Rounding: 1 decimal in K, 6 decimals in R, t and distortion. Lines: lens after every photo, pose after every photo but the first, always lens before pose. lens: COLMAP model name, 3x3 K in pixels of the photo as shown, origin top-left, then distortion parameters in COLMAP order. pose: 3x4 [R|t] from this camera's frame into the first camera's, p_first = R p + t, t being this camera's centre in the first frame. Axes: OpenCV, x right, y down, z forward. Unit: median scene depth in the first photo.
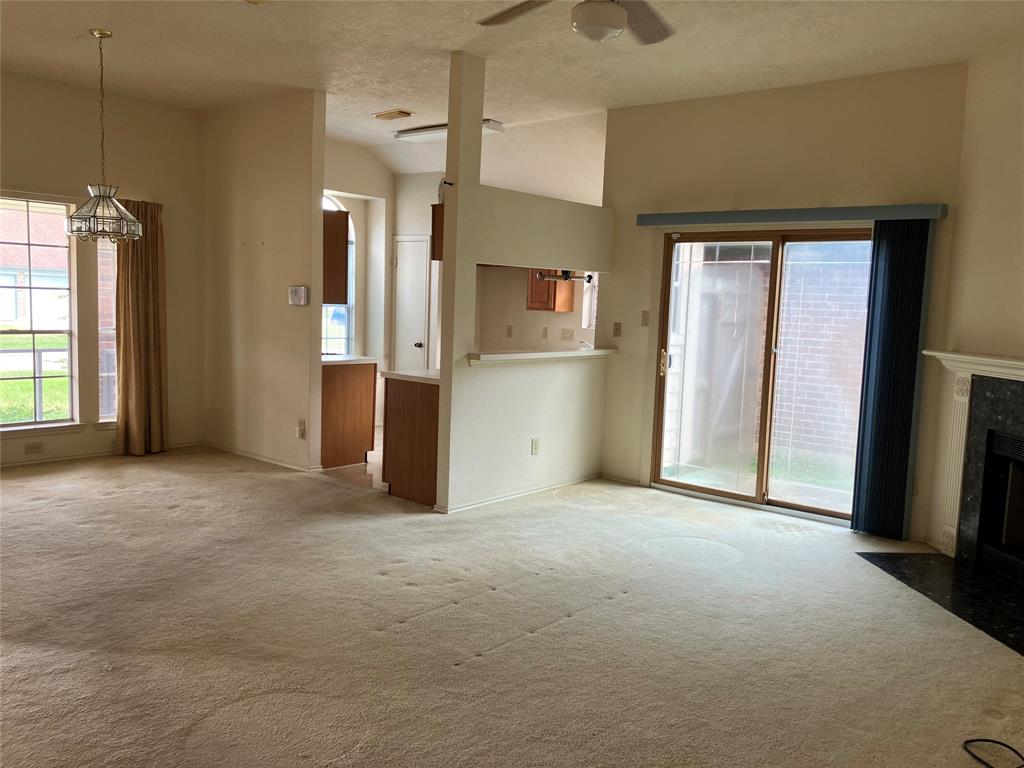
lens RADIAL K [[842.3, 0, 514.0], [0, 842.3, 386.6], [0, 0, 1]] dist [0.041679, -0.033491]
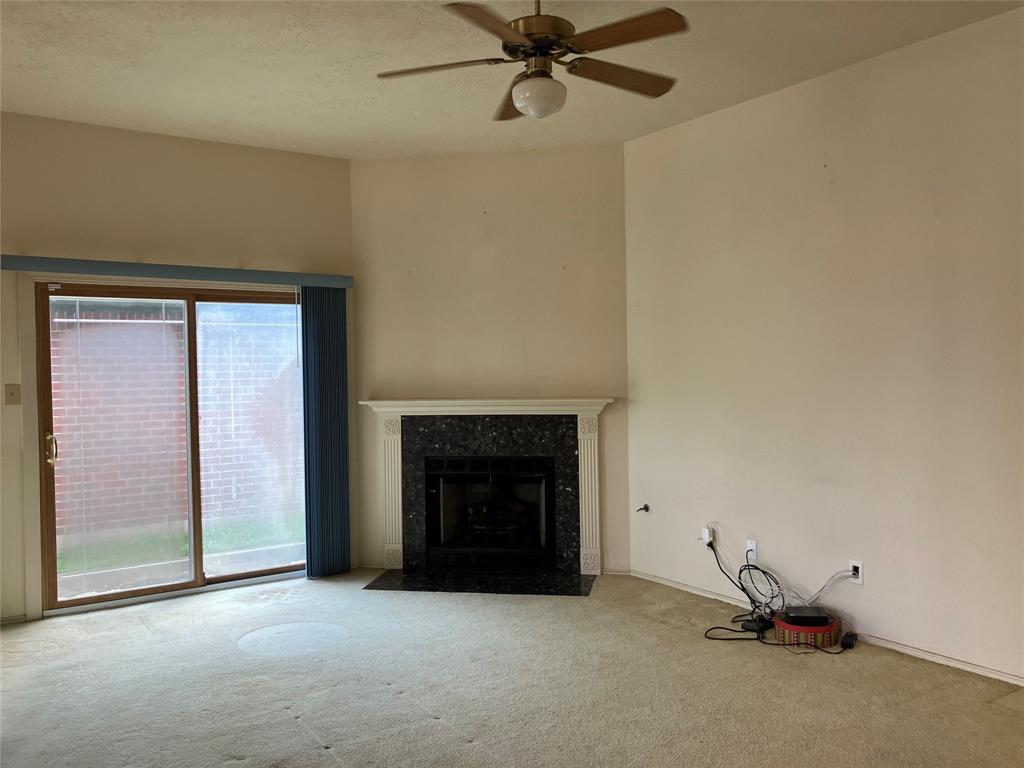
lens RADIAL K [[842.3, 0, 512.3], [0, 842.3, 384.5], [0, 0, 1]] dist [0.041679, -0.033491]
pose [[0.270631, -0.061869, 0.960693, -0.506385], [0.126360, 0.991582, 0.028262, -0.063119], [-0.954354, 0.113744, 0.276171, 0.427423]]
